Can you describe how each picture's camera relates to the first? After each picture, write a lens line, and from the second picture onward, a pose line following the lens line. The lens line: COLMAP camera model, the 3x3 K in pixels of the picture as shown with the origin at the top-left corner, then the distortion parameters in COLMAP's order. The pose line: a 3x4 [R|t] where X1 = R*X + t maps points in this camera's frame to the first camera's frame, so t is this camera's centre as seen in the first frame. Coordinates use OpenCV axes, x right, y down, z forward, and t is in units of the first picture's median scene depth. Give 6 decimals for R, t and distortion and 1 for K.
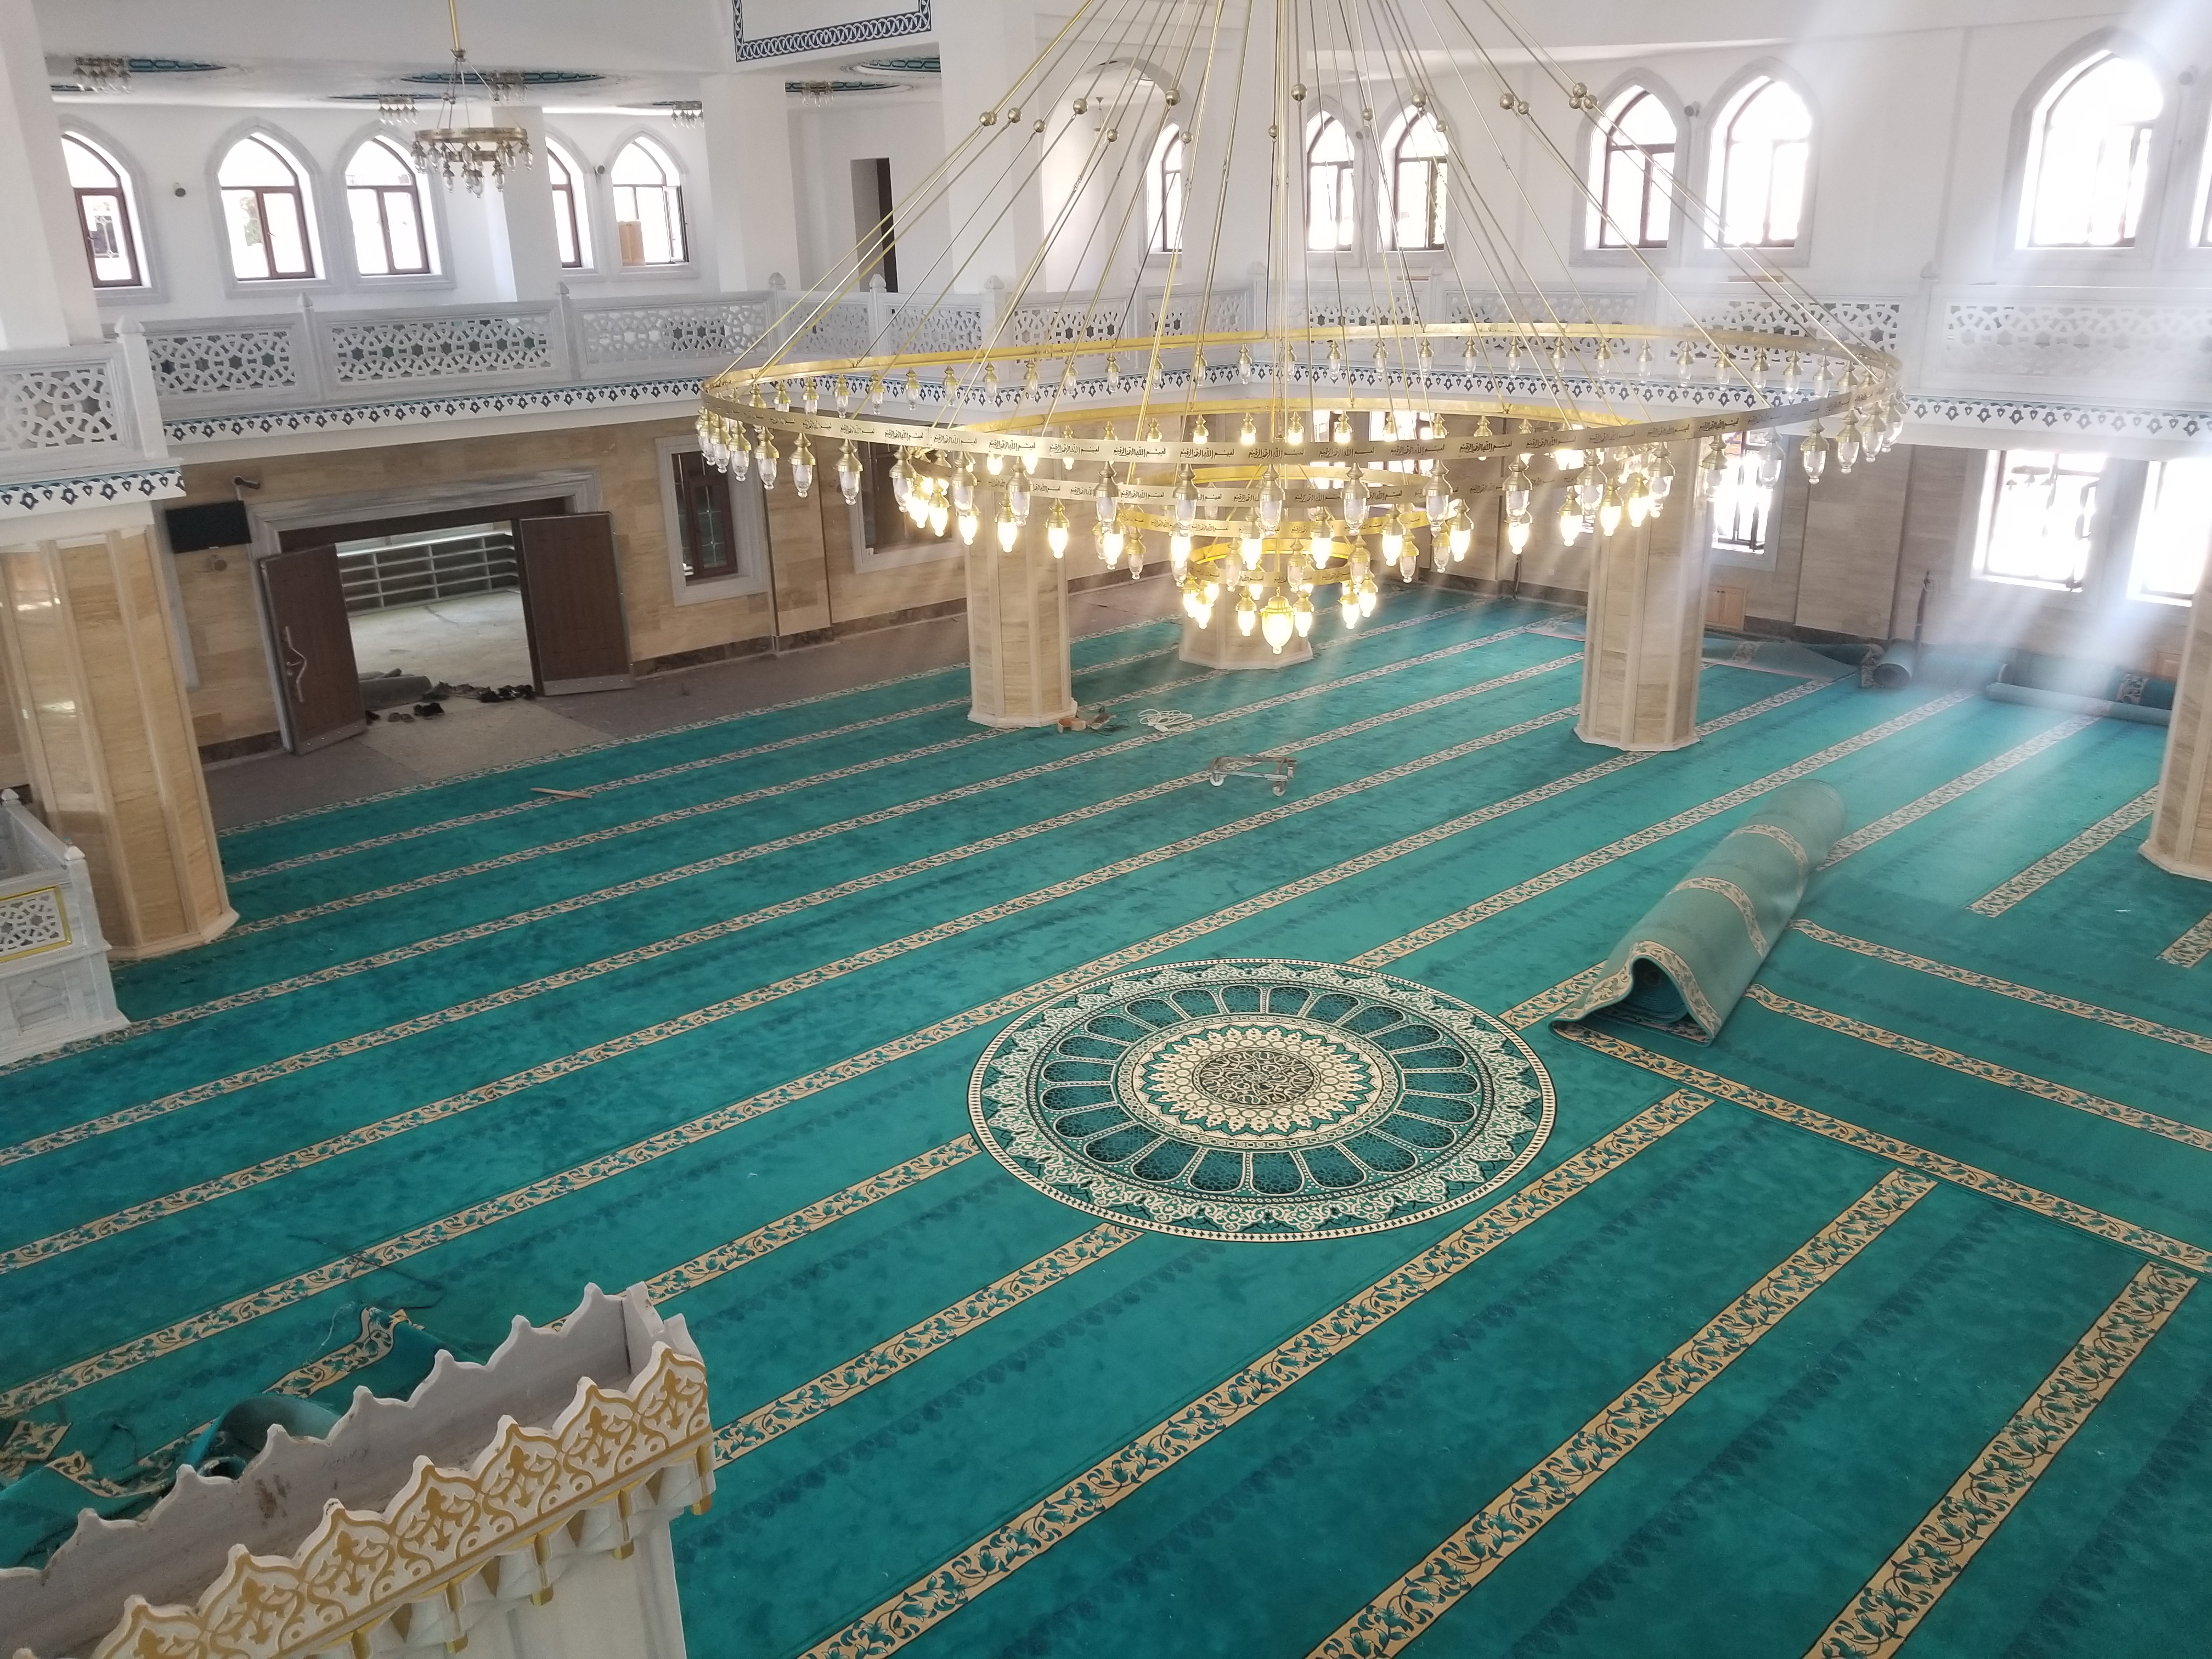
lens RADIAL K [[1706.9, 0, 1126.7], [0, 1706.9, 798.0], [0, 0, 1]] dist [0.101757, -0.197904]
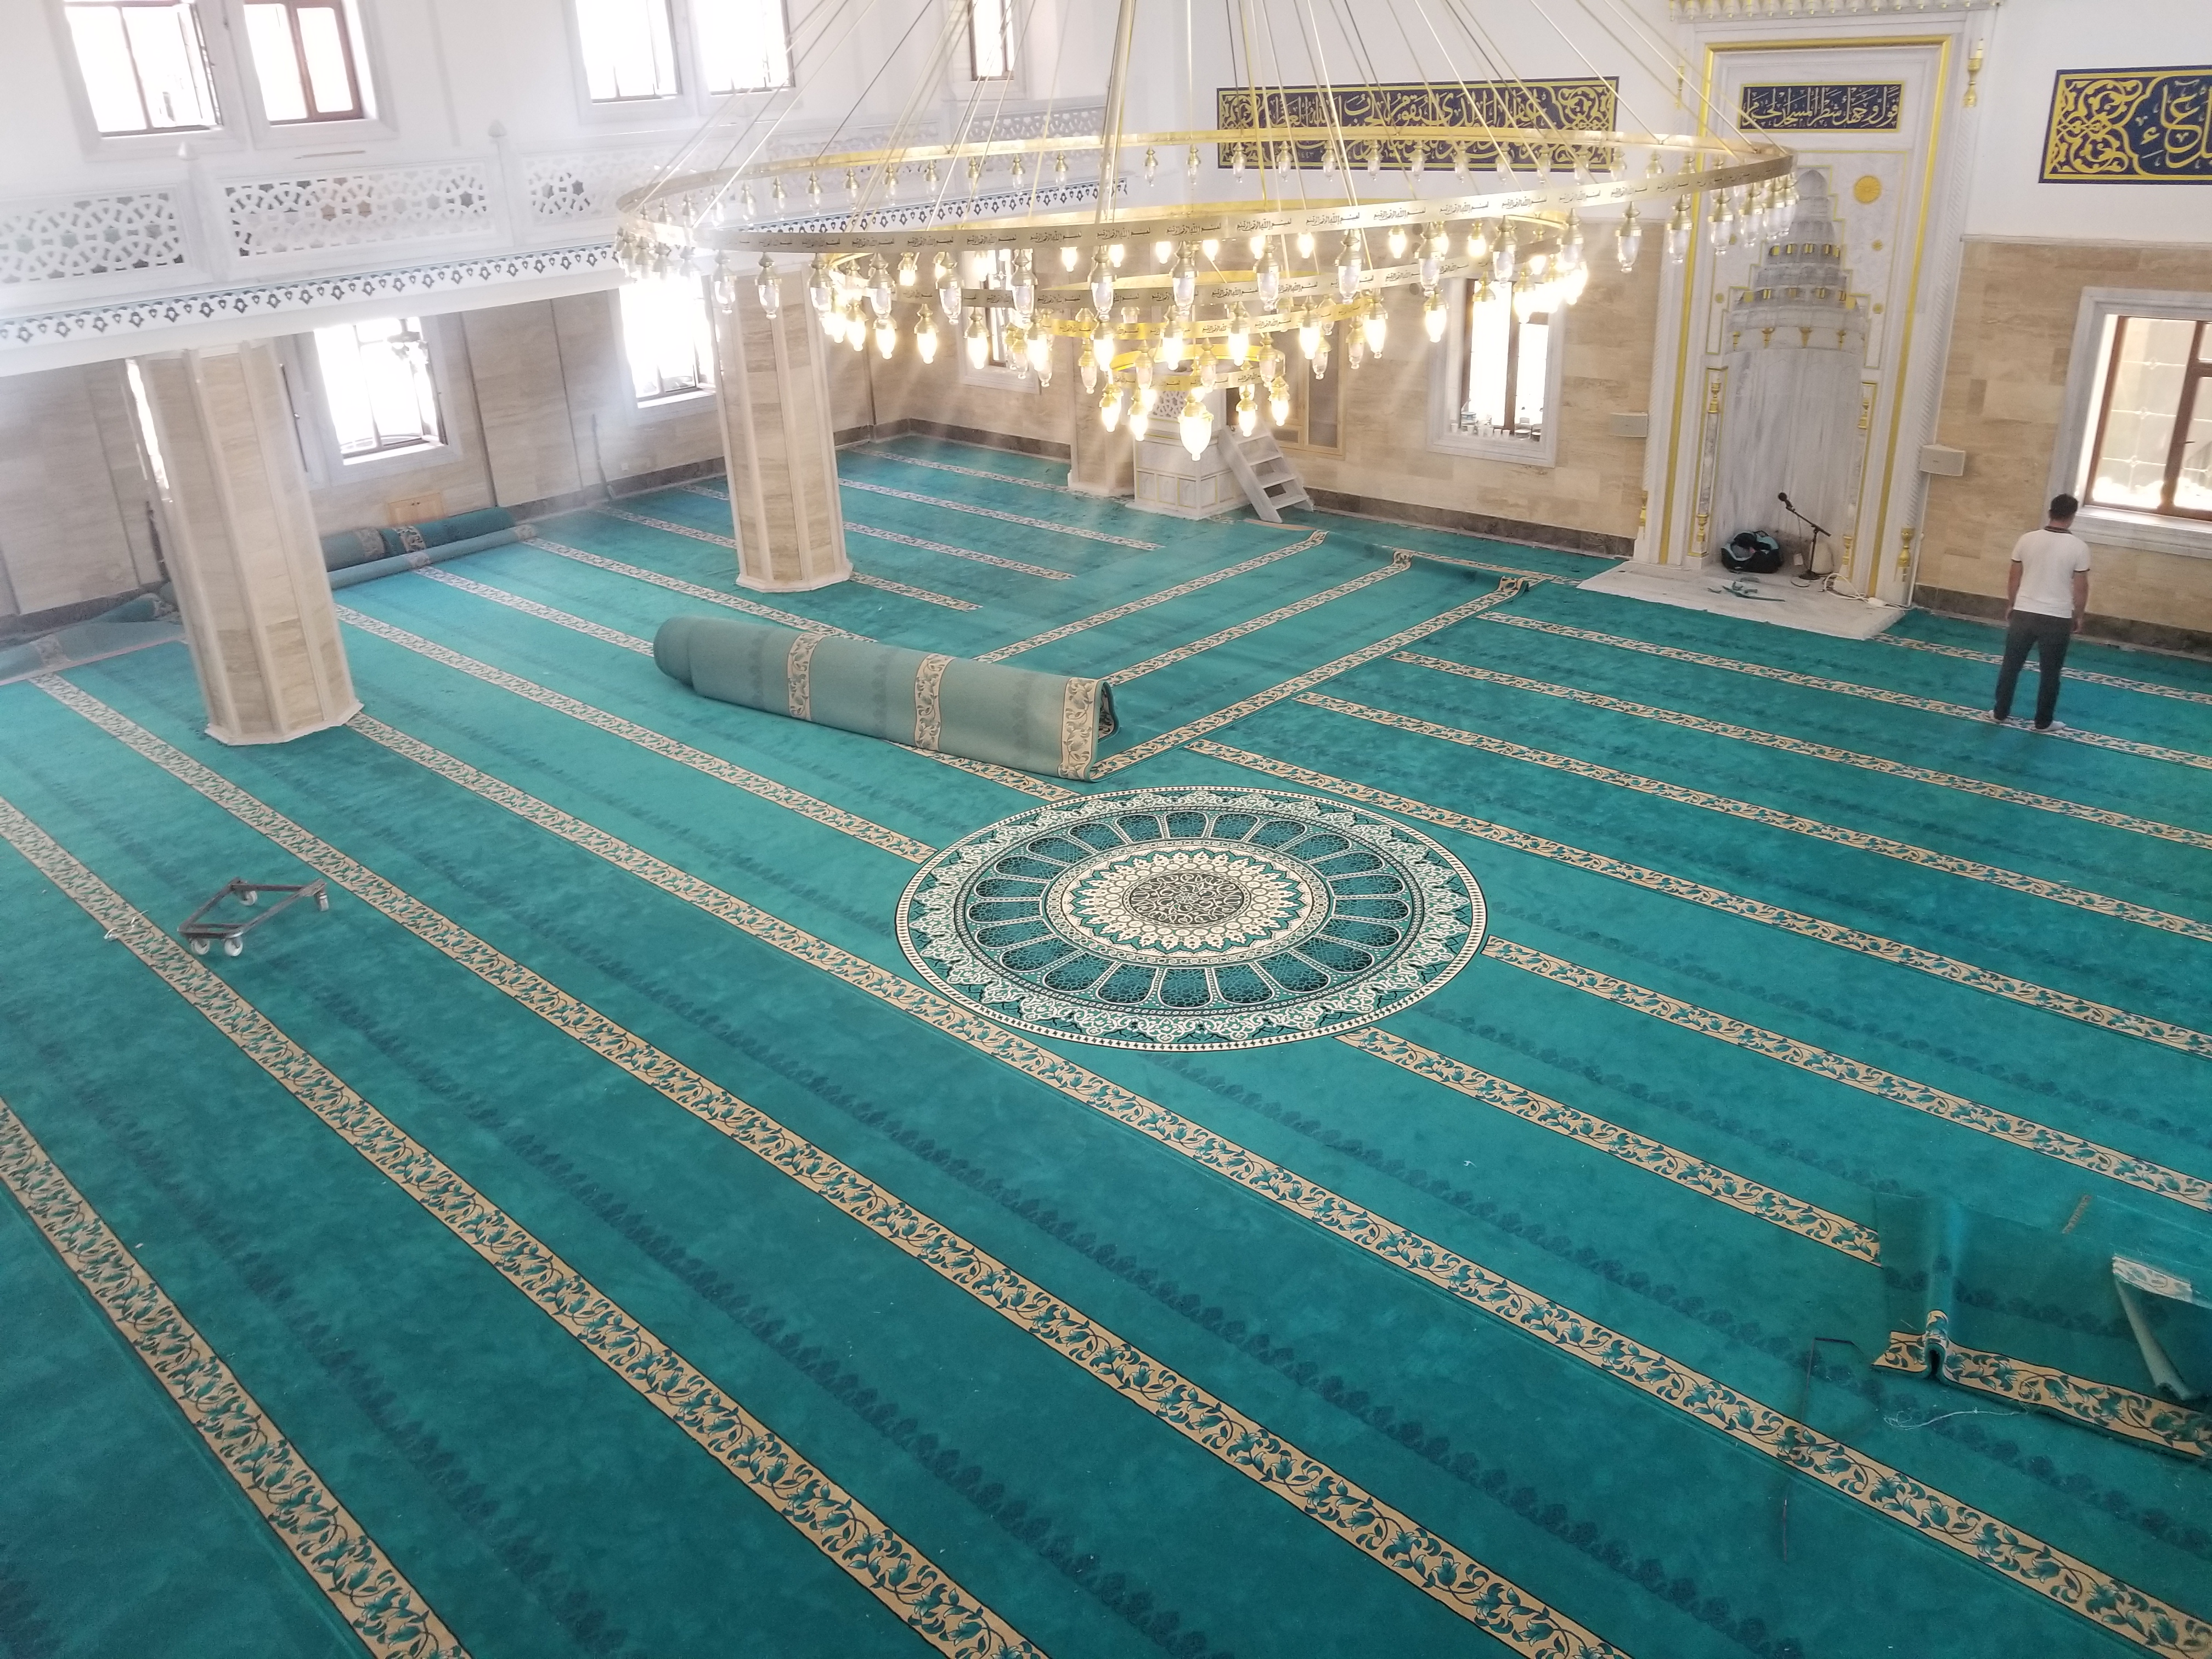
lens RADIAL K [[1718.0, 0, 1079.3], [0, 1718.0, 789.7], [0, 0, 1]] dist [0.110885, -0.200363]
pose [[-0.034920, -0.372395, 0.927417, -0.803931], [0.363115, 0.859835, 0.358931, -0.267444], [-0.931090, 0.349293, 0.105197, 0.892028]]
